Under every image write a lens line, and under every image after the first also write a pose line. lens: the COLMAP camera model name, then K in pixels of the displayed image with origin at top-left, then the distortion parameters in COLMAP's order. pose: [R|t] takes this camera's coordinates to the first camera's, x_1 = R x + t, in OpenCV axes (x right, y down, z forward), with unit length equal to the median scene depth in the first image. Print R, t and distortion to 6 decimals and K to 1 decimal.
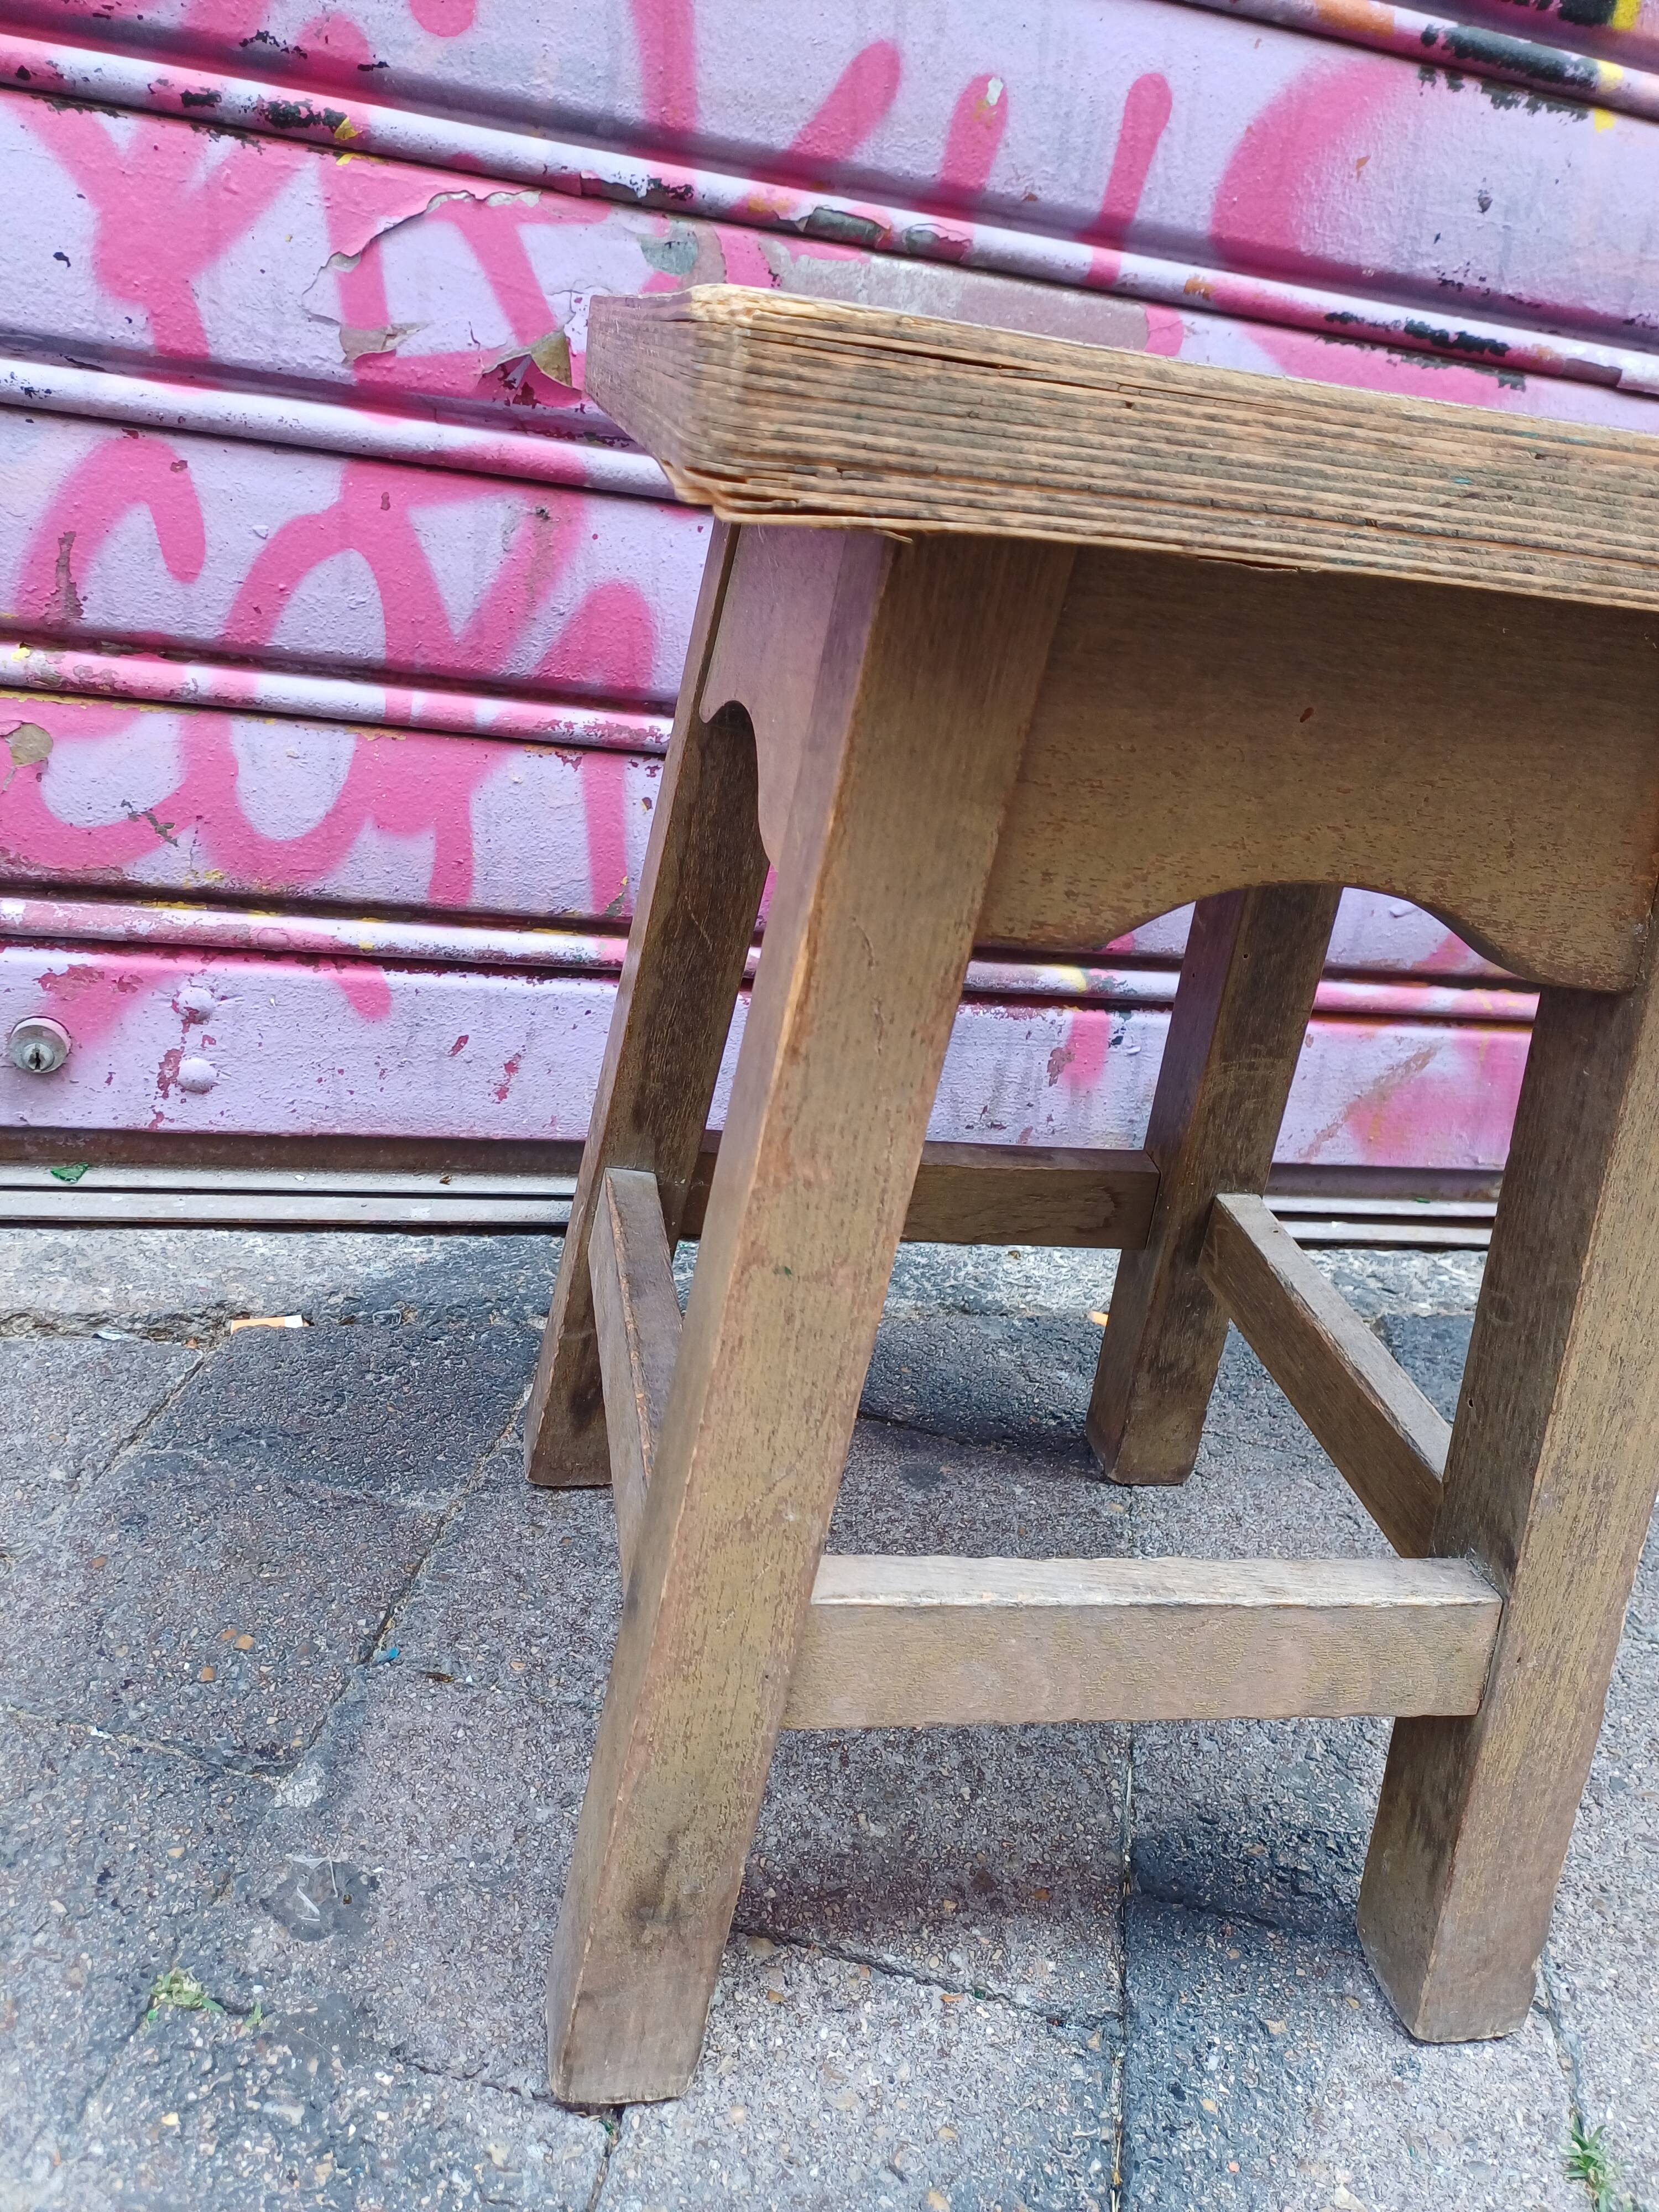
lens RADIAL K [[1635.6, 0, 798.4], [0, 1635.6, 1101.6], [0, 0, 1]] dist [0.031567, -0.025796]
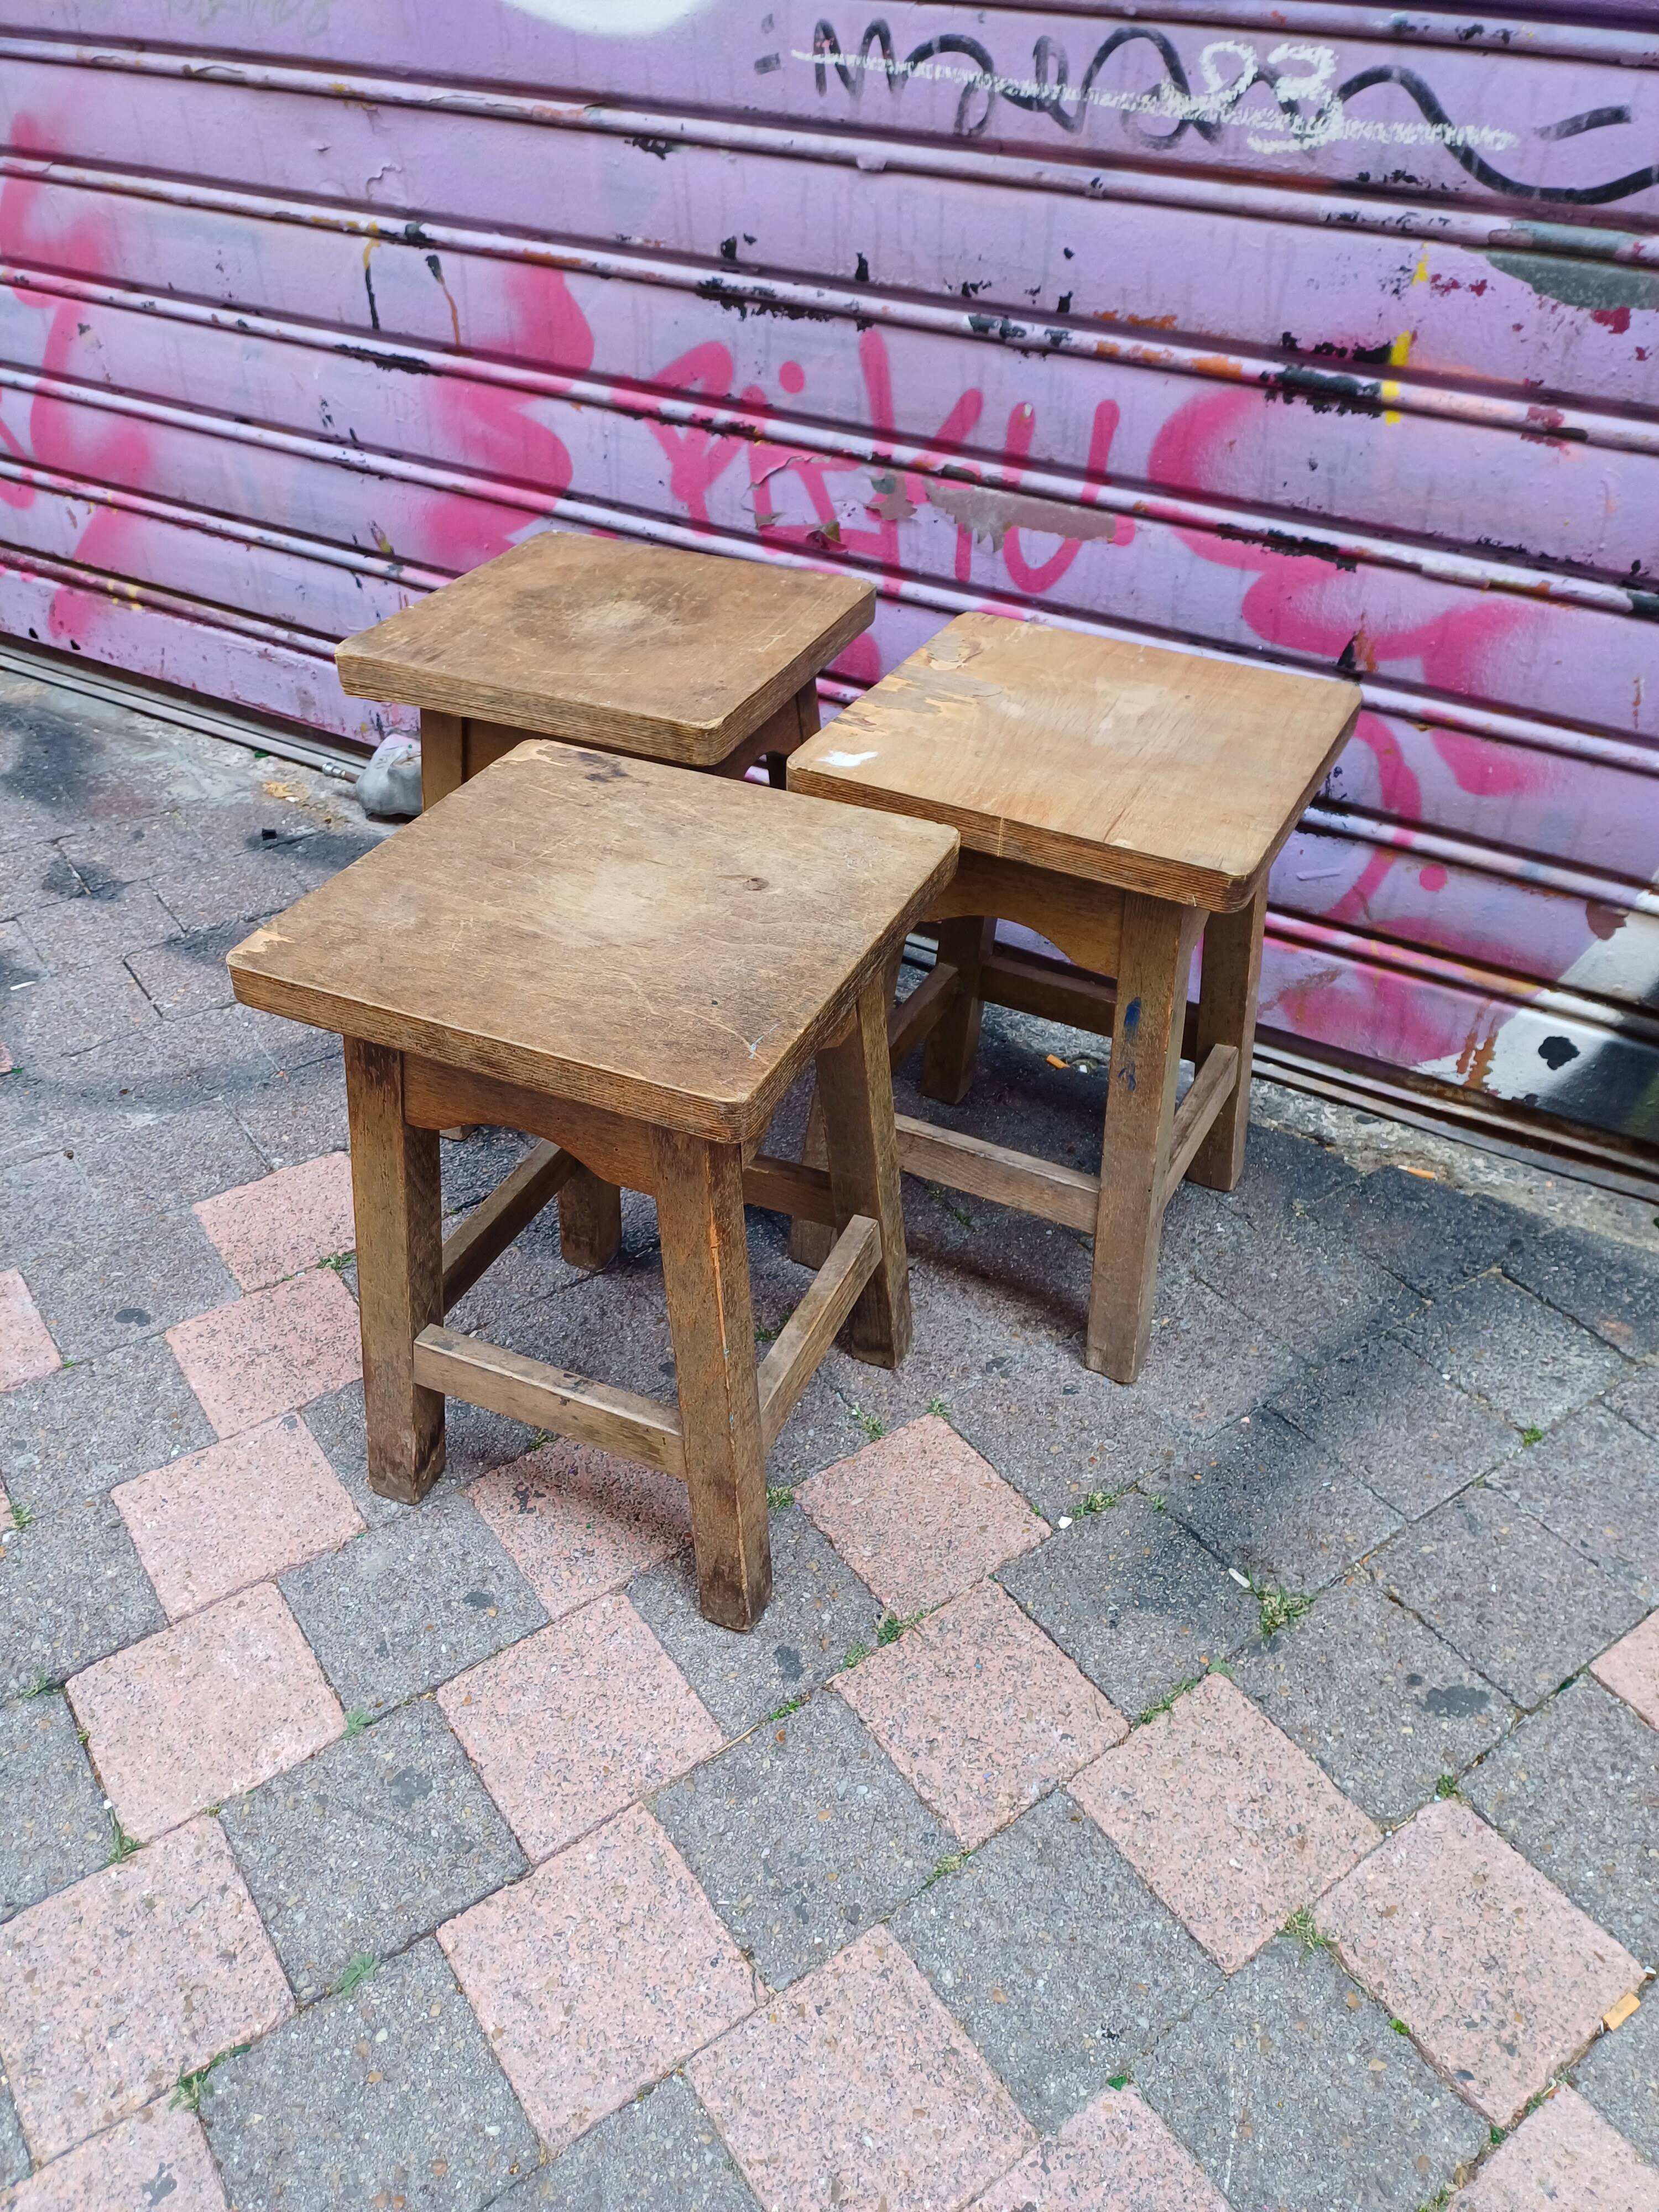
lens RADIAL K [[1595.2, 0, 822.0], [0, 1595.2, 1108.0], [0, 0, 1]] dist [0.087186, -0.100970]
pose [[0.731640, 0.313044, -0.605562, 1.372646], [-0.213384, 0.948852, 0.232697, -0.220110], [0.647433, -0.041033, 0.761017, -0.662689]]
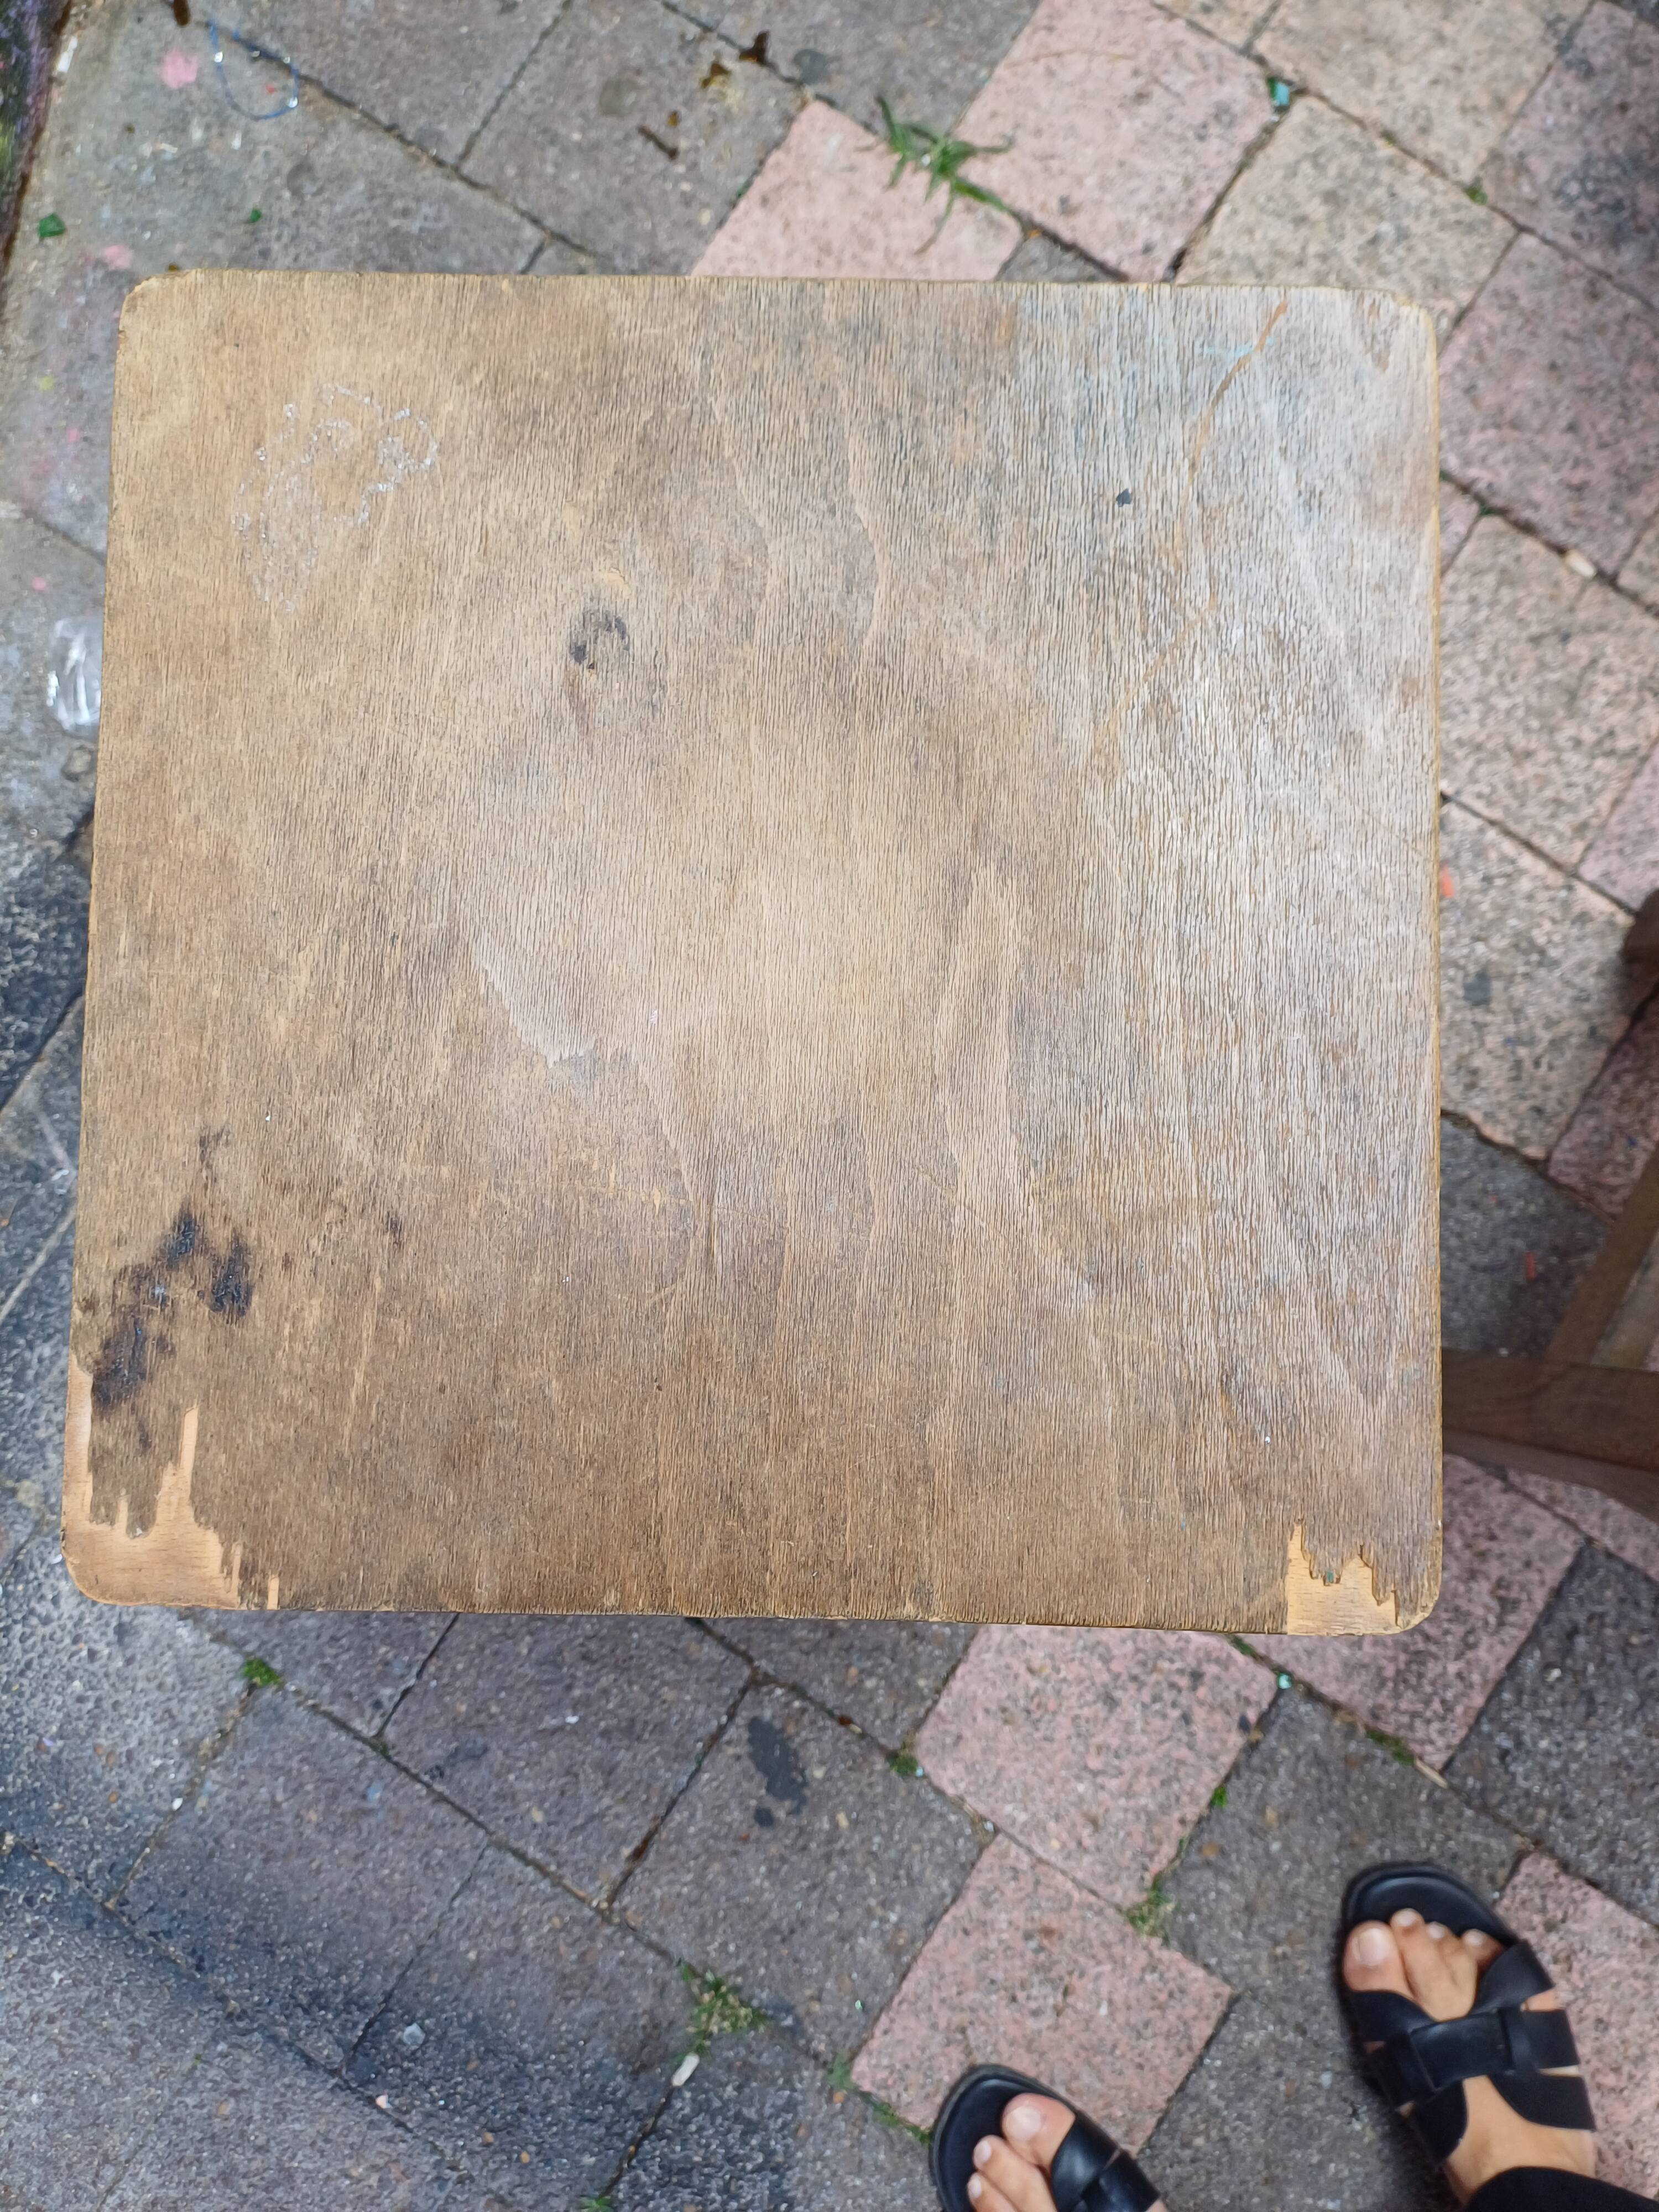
lens RADIAL K [[1635.6, 0, 798.4], [0, 1635.6, 1101.6], [0, 0, 1]] dist [0.031567, -0.025796]
pose [[0.372145, -0.925600, -0.069077, 1.570209], [0.441899, 0.111238, 0.890141, -0.531941], [-0.816231, -0.361787, 0.450418, 0.435027]]
